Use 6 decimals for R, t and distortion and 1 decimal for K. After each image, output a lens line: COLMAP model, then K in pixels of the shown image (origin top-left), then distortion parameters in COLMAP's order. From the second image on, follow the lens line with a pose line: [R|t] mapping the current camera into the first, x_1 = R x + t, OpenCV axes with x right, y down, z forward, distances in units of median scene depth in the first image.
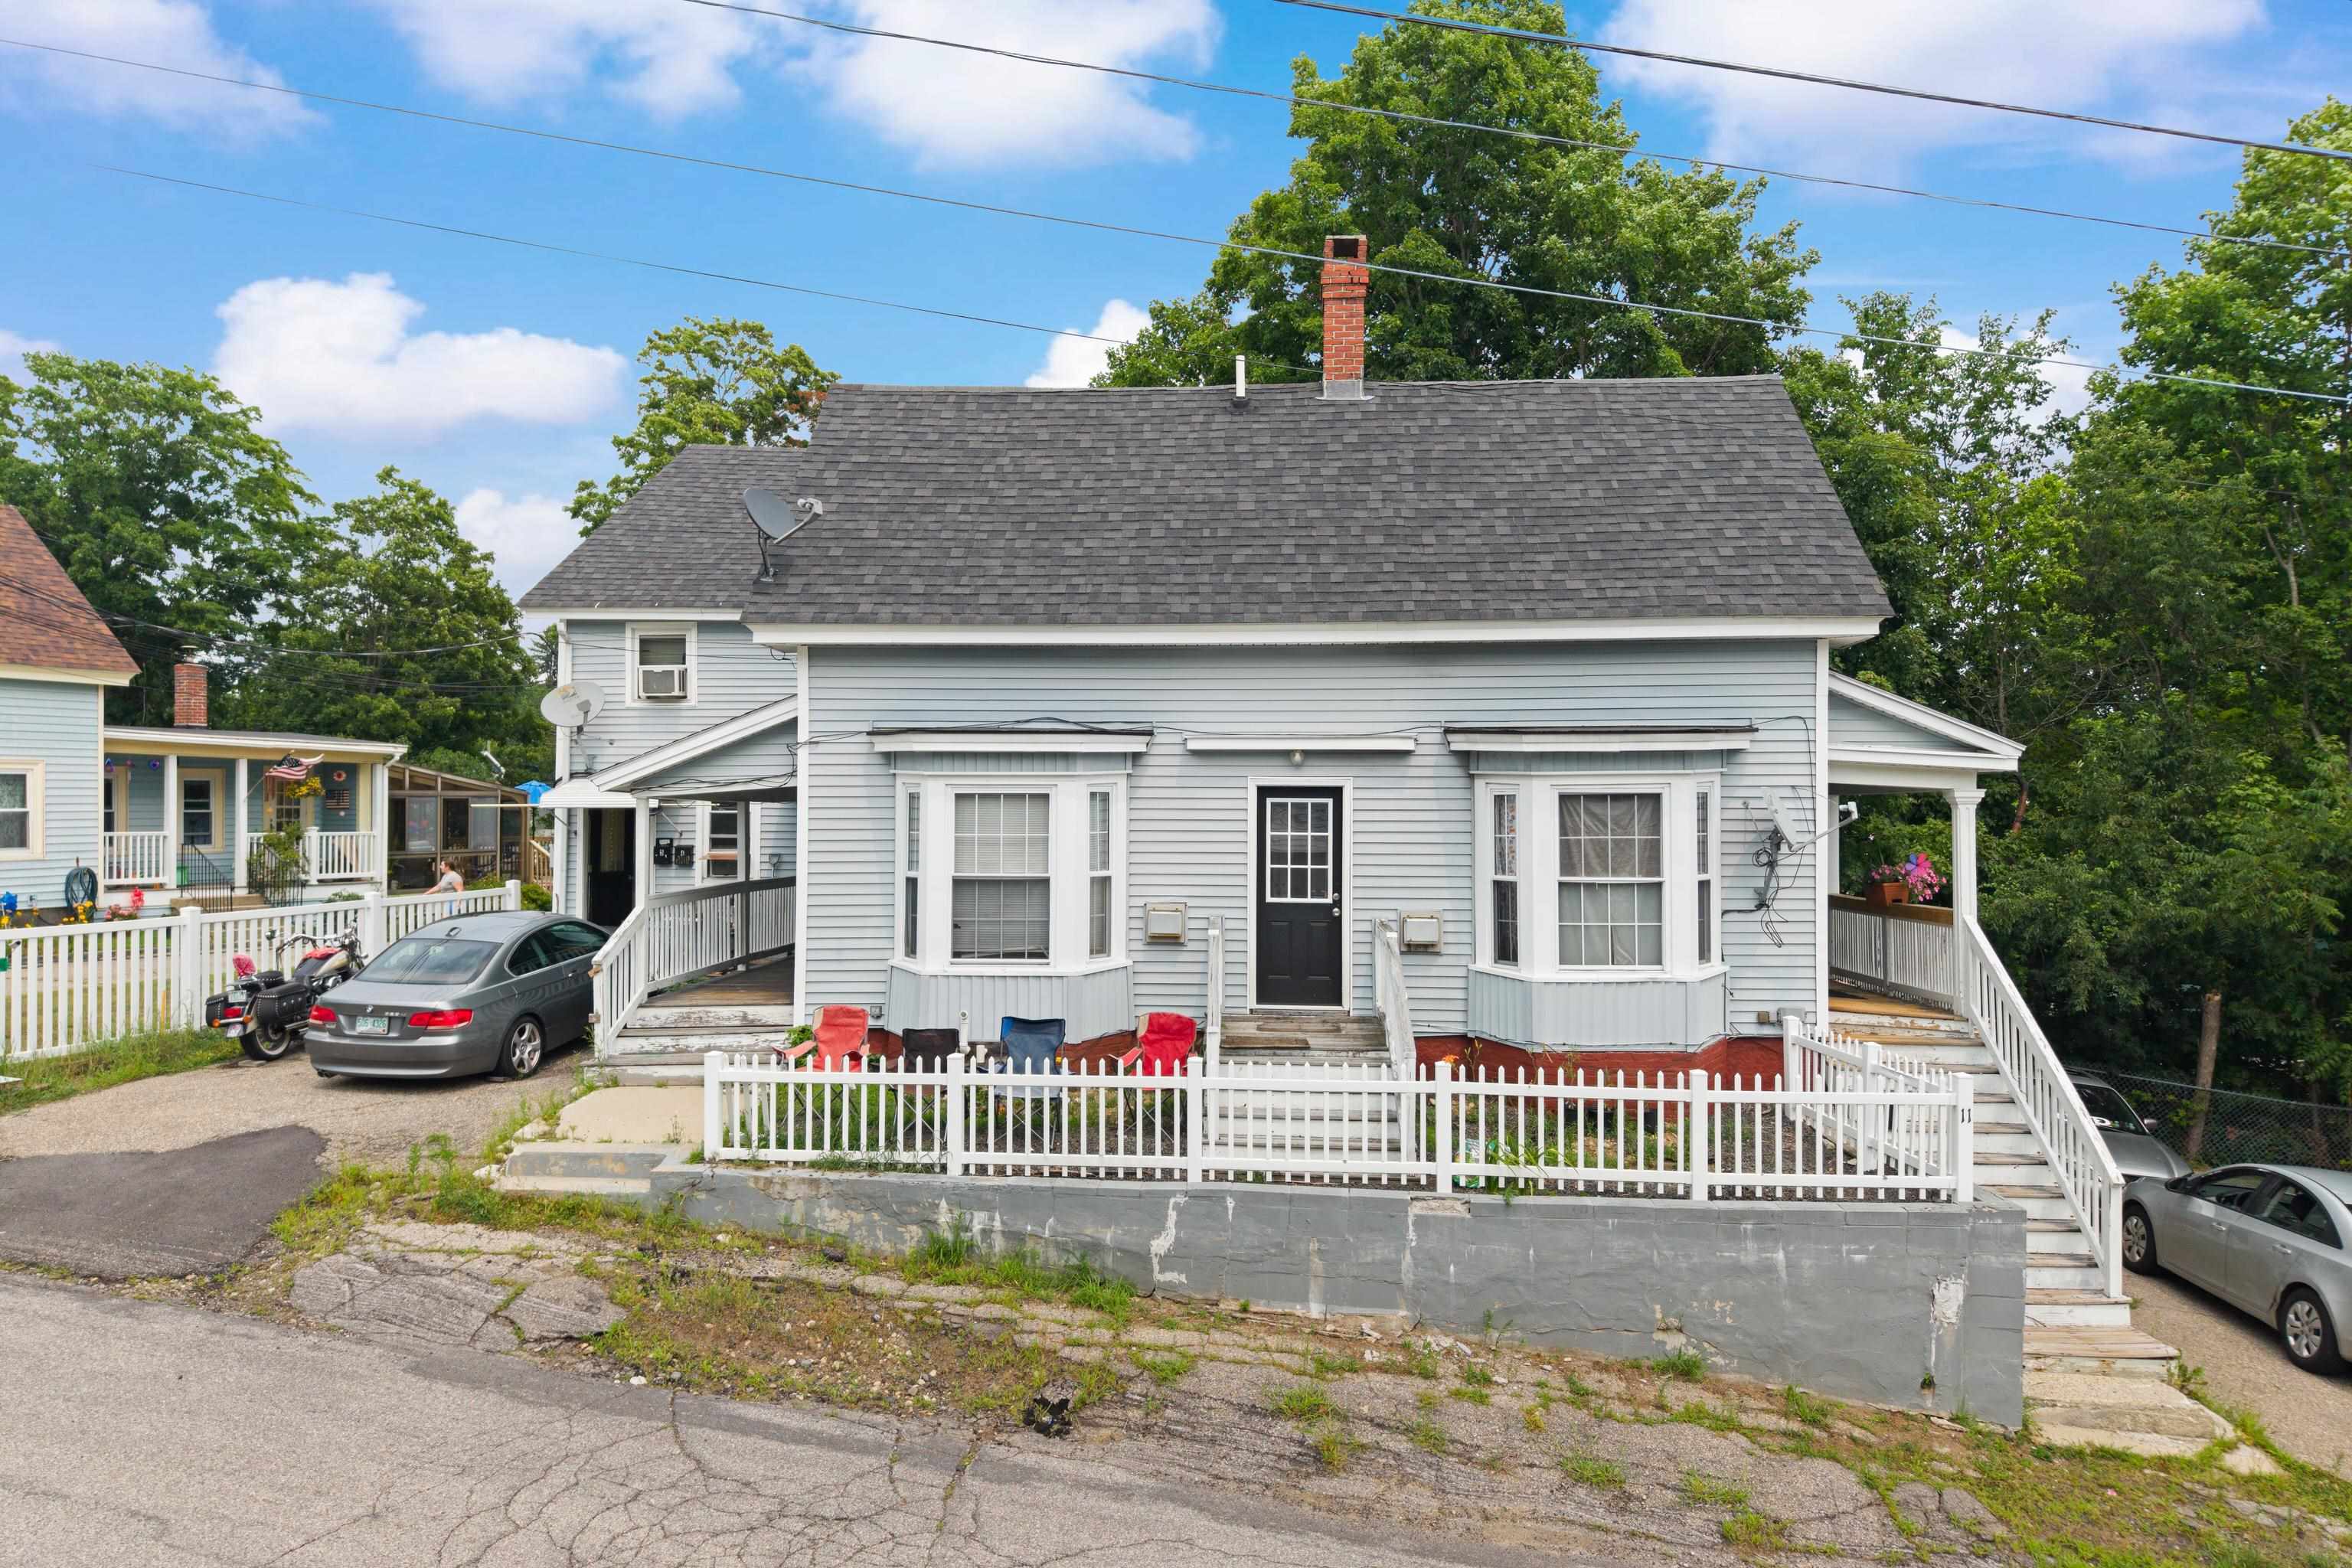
lens RADIAL K [[1583.4, 0, 1169.7], [0, 1583.4, 791.5], [0, 0, 1]] dist [0.007383, -0.000807]
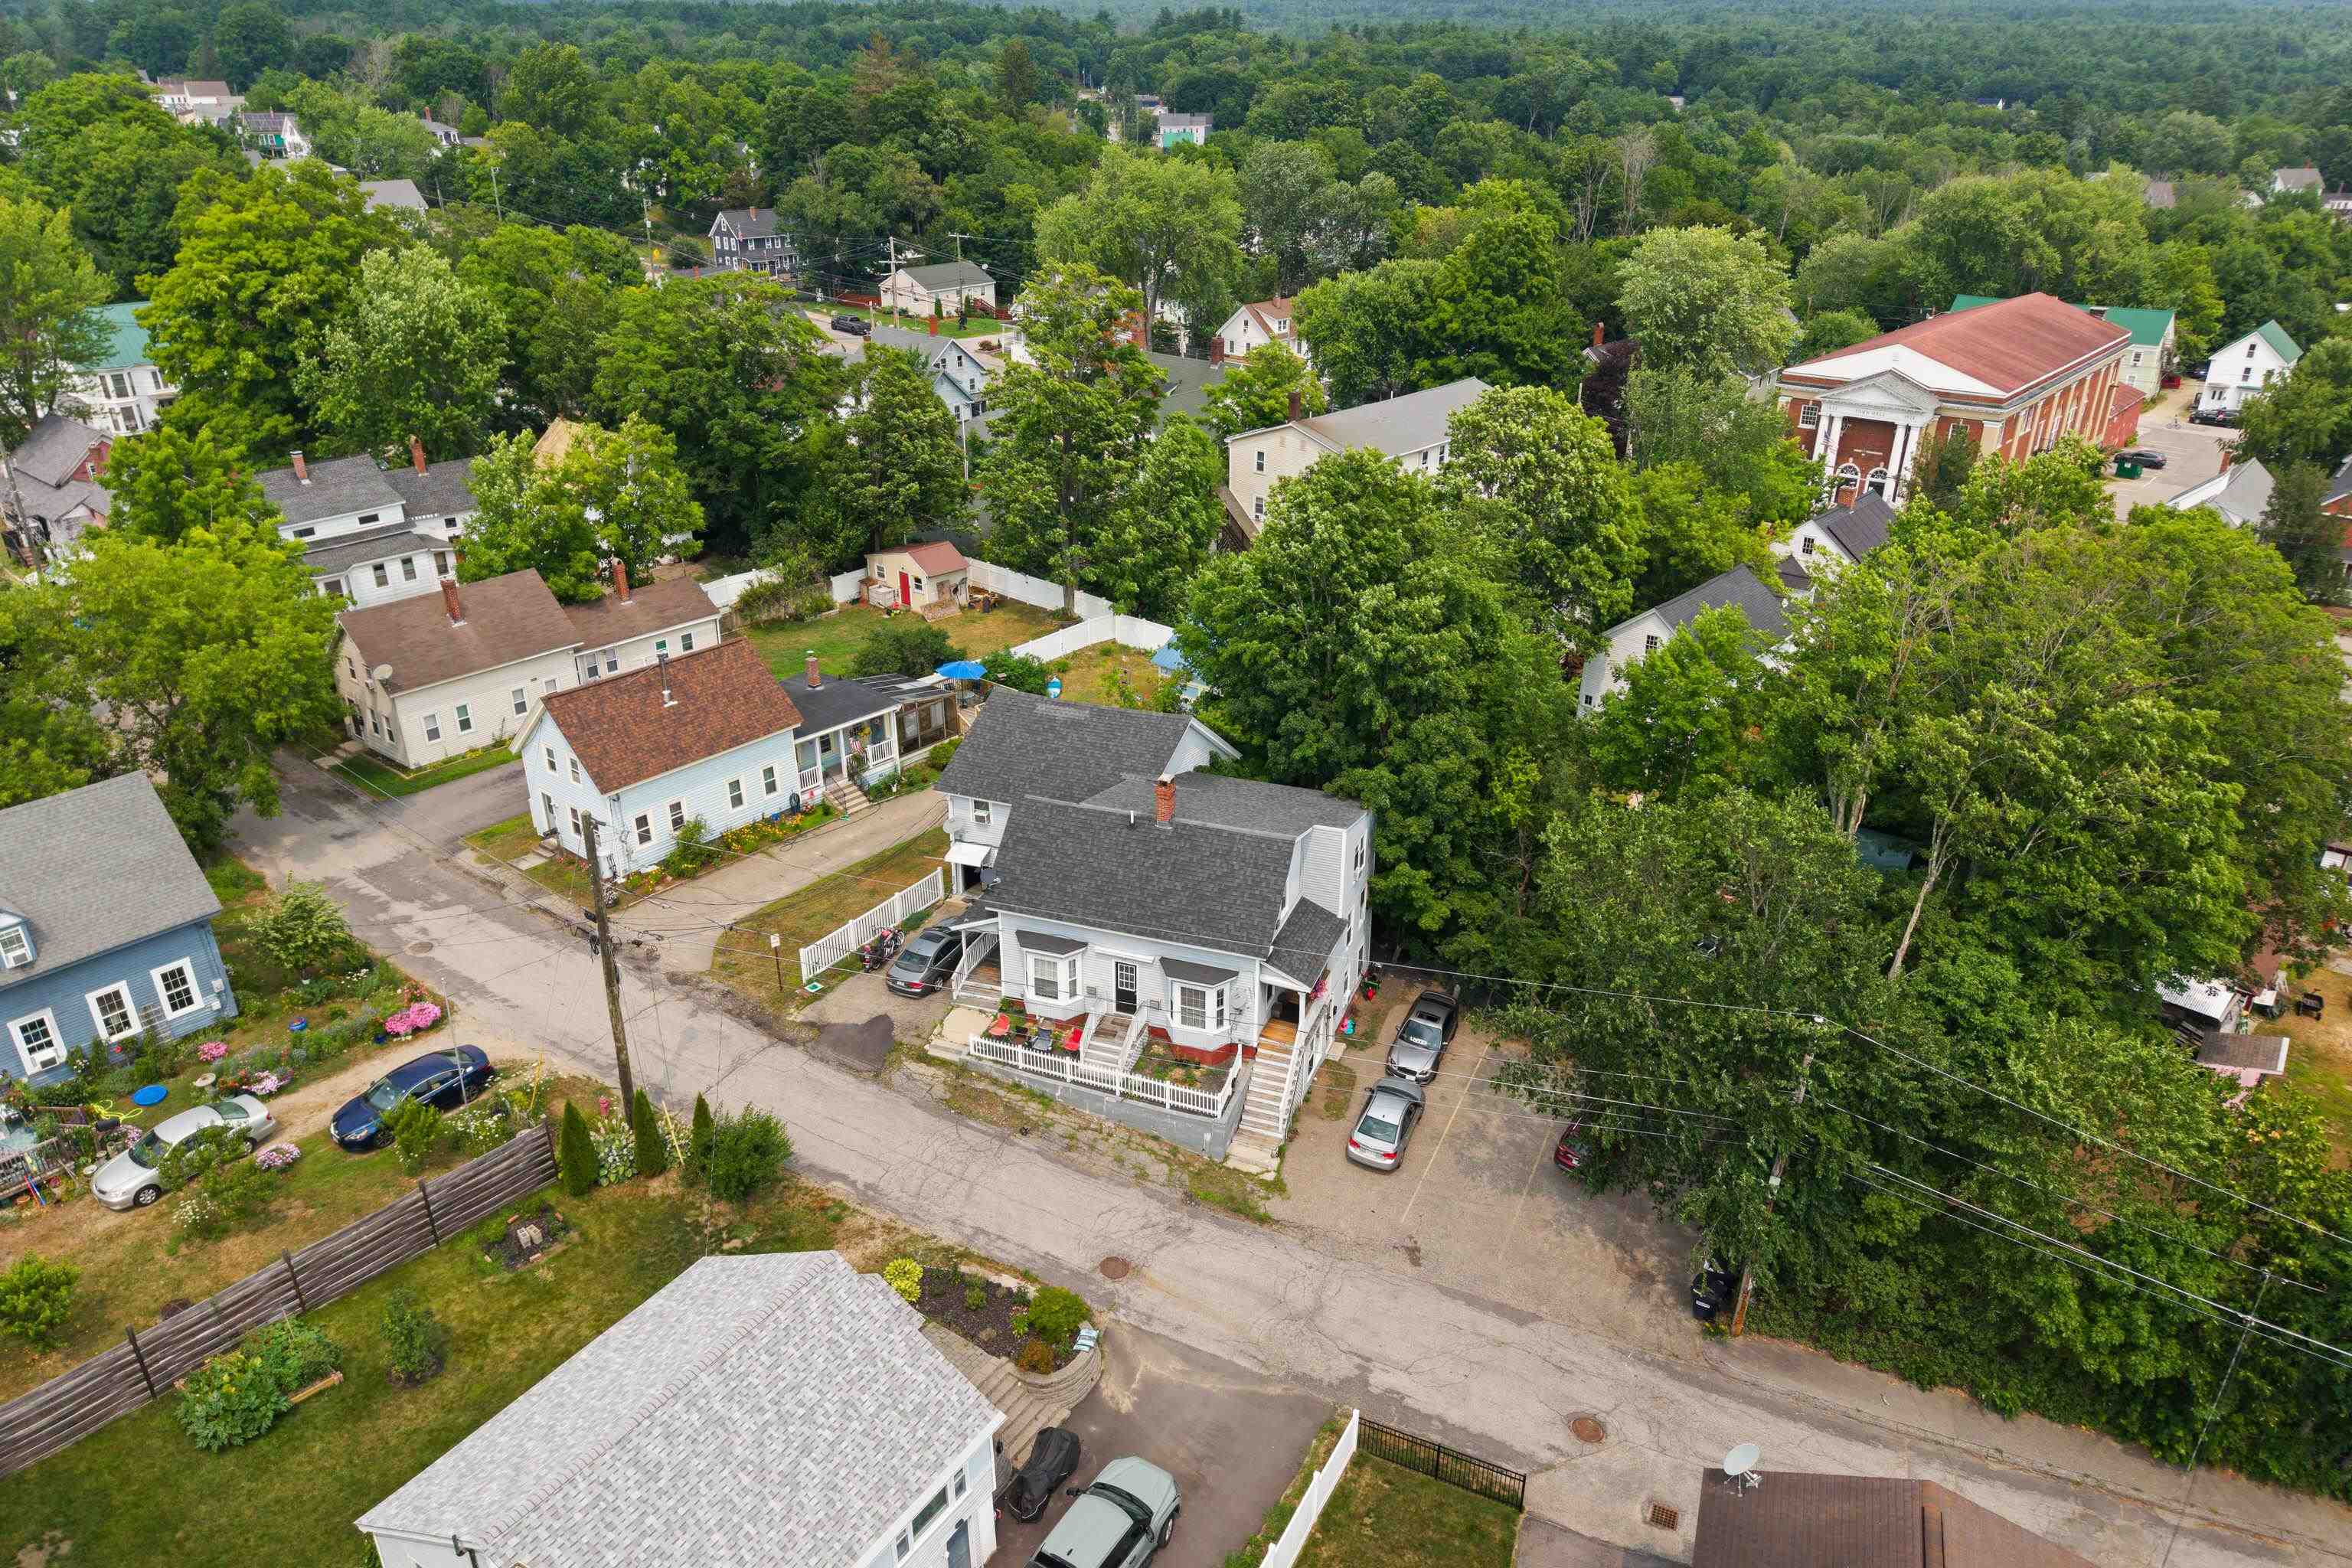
lens RADIAL K [[1549.1, 0, 1171.2], [0, 1549.1, 820.6], [0, 0, 1]] dist [0.038460, -0.000023]
pose [[0.956171, 0.122393, -0.266000, 1.163885], [0.003156, 0.904087, 0.427338, -1.948691], [0.292790, -0.409448, 0.864076, -2.054859]]
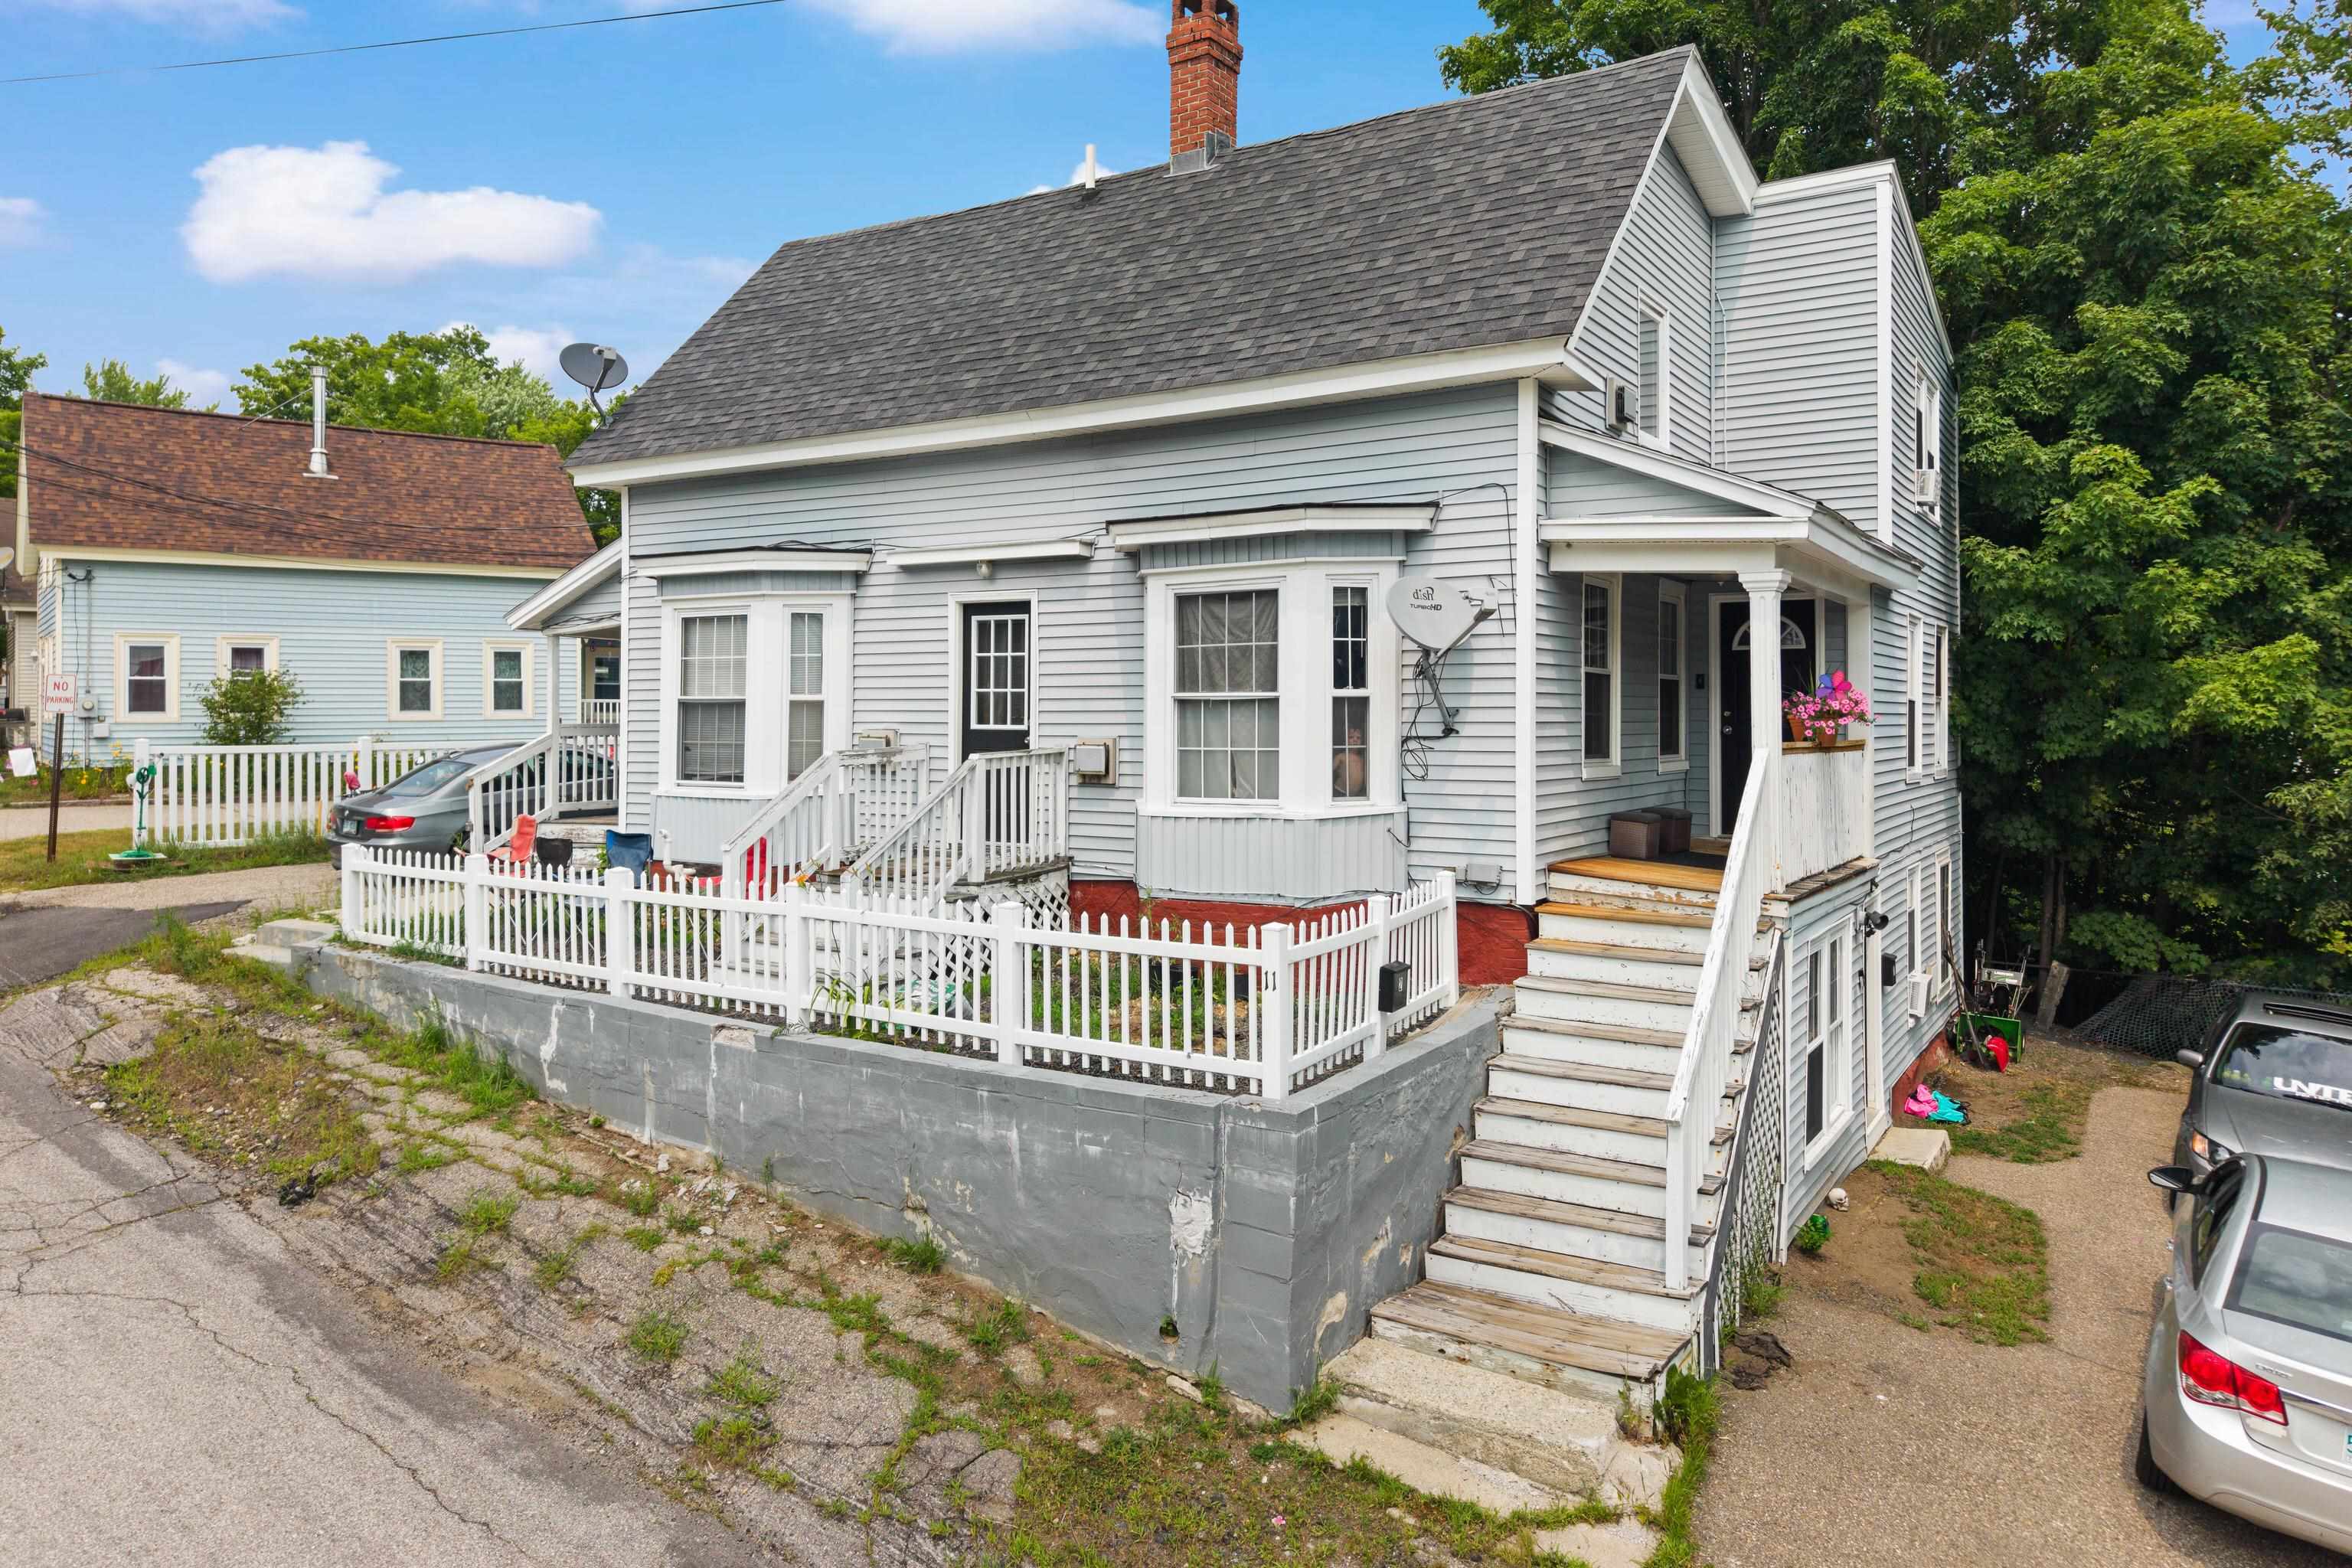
lens RADIAL K [[1594.7, 0, 1163.4], [0, 1594.7, 687.2], [0, 0, 1]] dist [0.012513, -0.004323]
pose [[0.869771, -0.010441, -0.493346, 0.658469], [0.006552, 0.999932, -0.009611, 0.059010], [0.493413, 0.005127, 0.869780, 0.263006]]
